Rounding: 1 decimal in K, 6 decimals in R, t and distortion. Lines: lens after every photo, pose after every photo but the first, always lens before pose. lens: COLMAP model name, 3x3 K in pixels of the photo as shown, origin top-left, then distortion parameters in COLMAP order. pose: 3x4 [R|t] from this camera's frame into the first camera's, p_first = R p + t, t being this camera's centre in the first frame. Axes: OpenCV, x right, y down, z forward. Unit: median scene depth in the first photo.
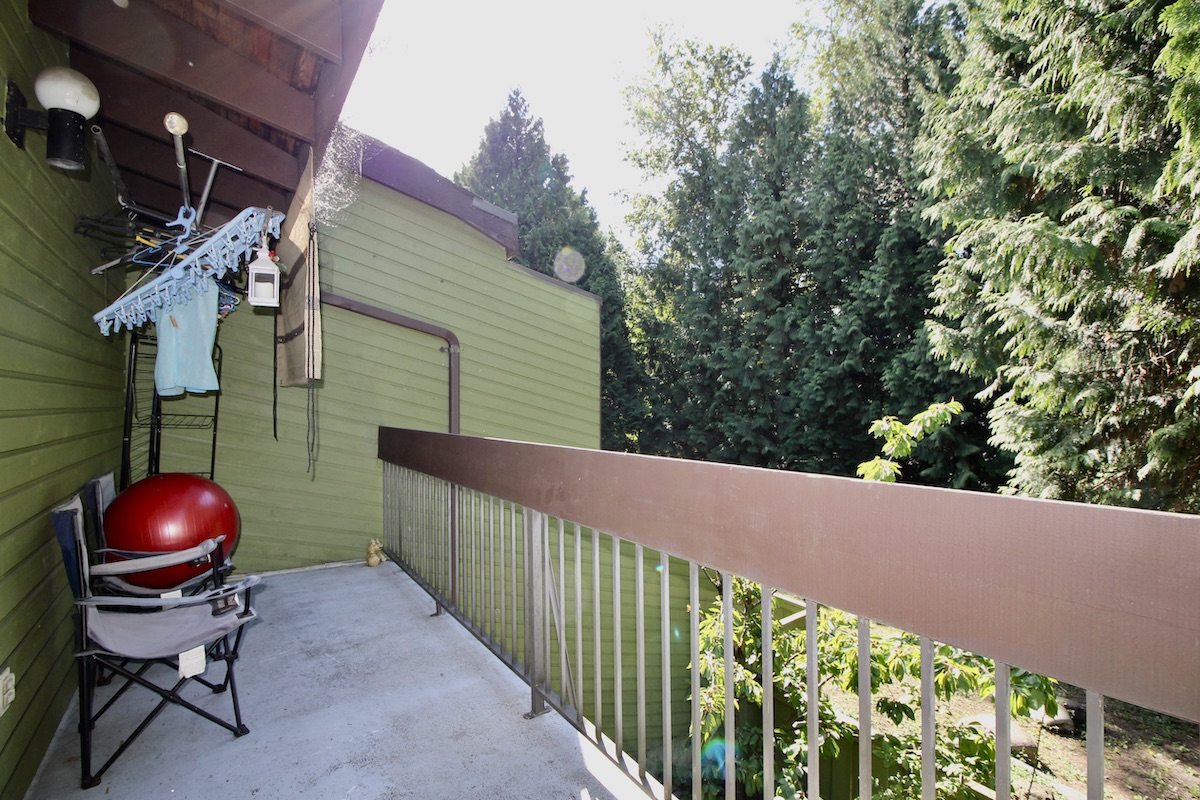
lens RADIAL K [[568.8, 0, 605.6], [0, 568.8, 389.6], [0, 0, 1]] dist [0.001171, -0.014096]
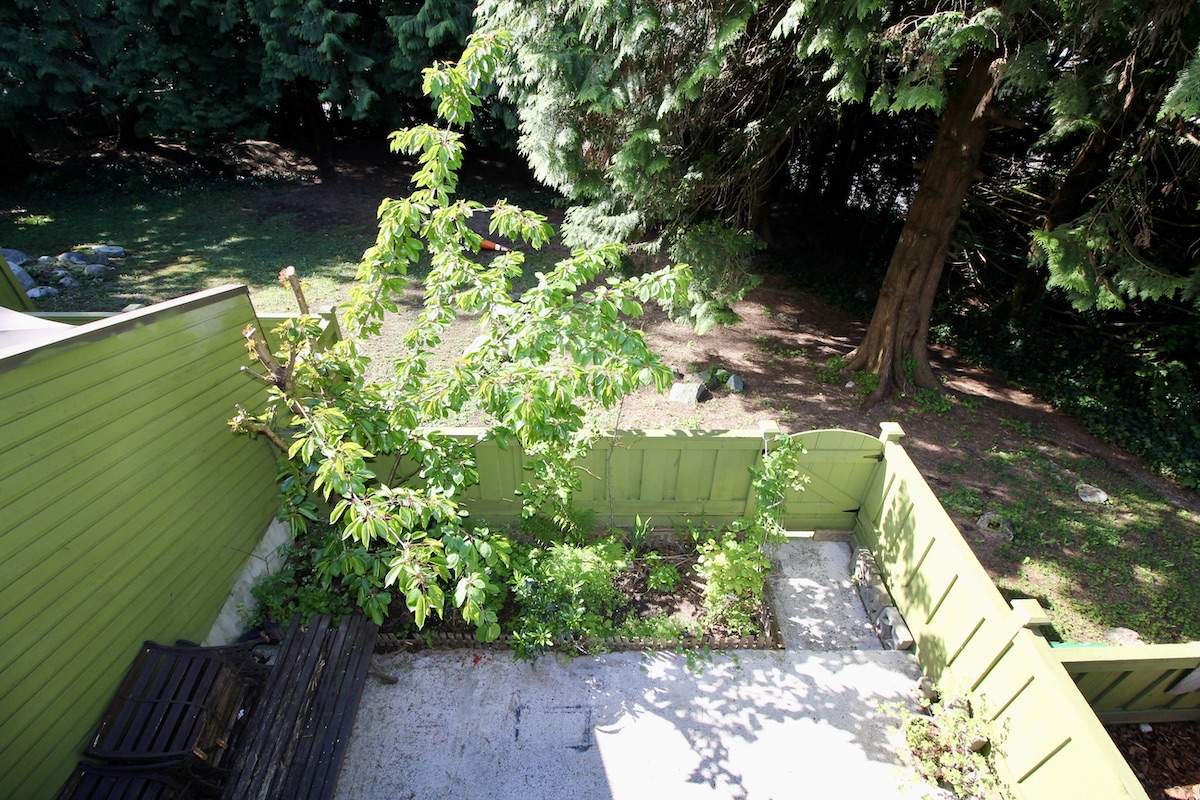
lens RADIAL K [[553.2, 0, 603.3], [0, 553.2, 388.3], [0, 0, 1]] dist [0.000770, -0.011086]
pose [[0.537198, -0.485453, 0.689749, -0.008943], [-0.034209, 0.804552, 0.592896, -0.007702], [-0.842762, -0.342098, 0.415597, 0.091412]]
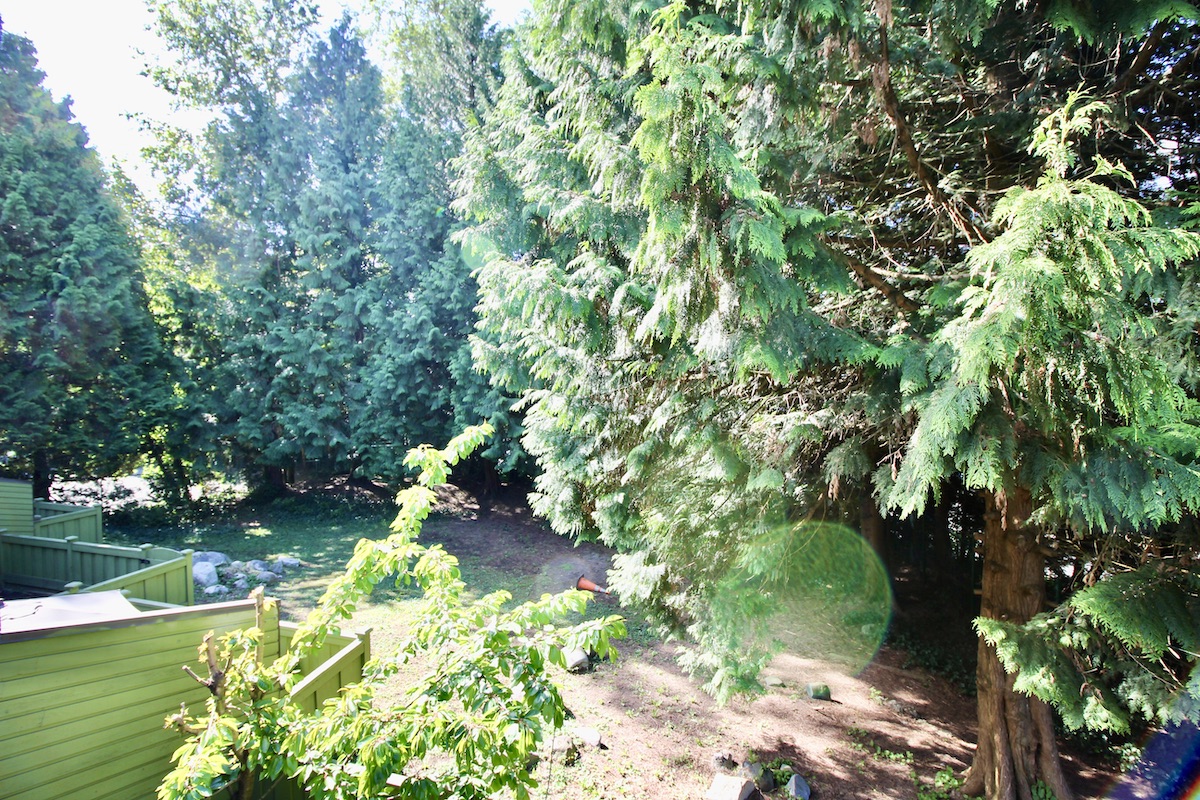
lens RADIAL K [[553.2, 0, 603.3], [0, 553.2, 388.3], [0, 0, 1]] dist [0.000770, -0.011086]
pose [[0.759935, -0.020310, 0.649681, 0.027900], [-0.006156, 0.999242, 0.038439, -0.017362], [-0.649970, -0.033211, 0.759234, 0.025422]]
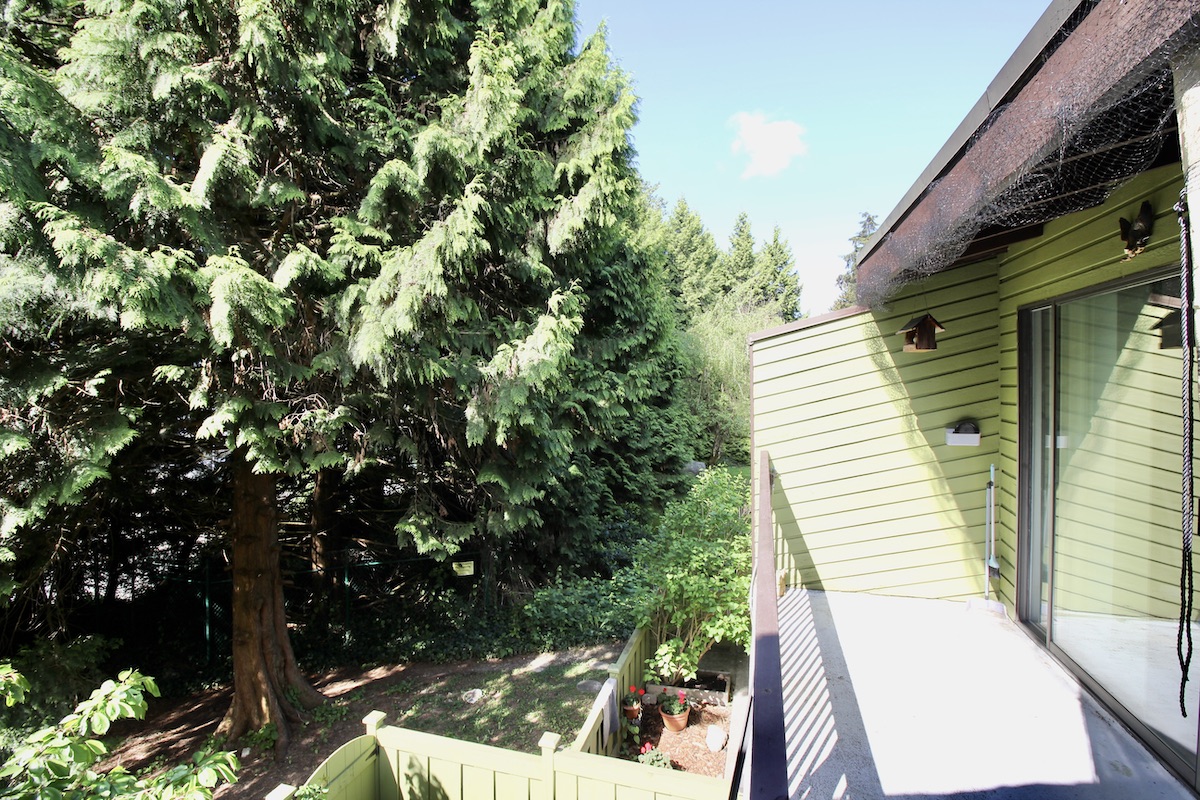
lens RADIAL K [[568.8, 0, 605.6], [0, 568.8, 389.6], [0, 0, 1]] dist [0.001171, -0.014096]
pose [[-0.648960, -0.003138, 0.760816, -0.056942], [-0.008311, 0.999961, -0.002965, -0.012885], [-0.760777, -0.008247, -0.648961, 0.162489]]
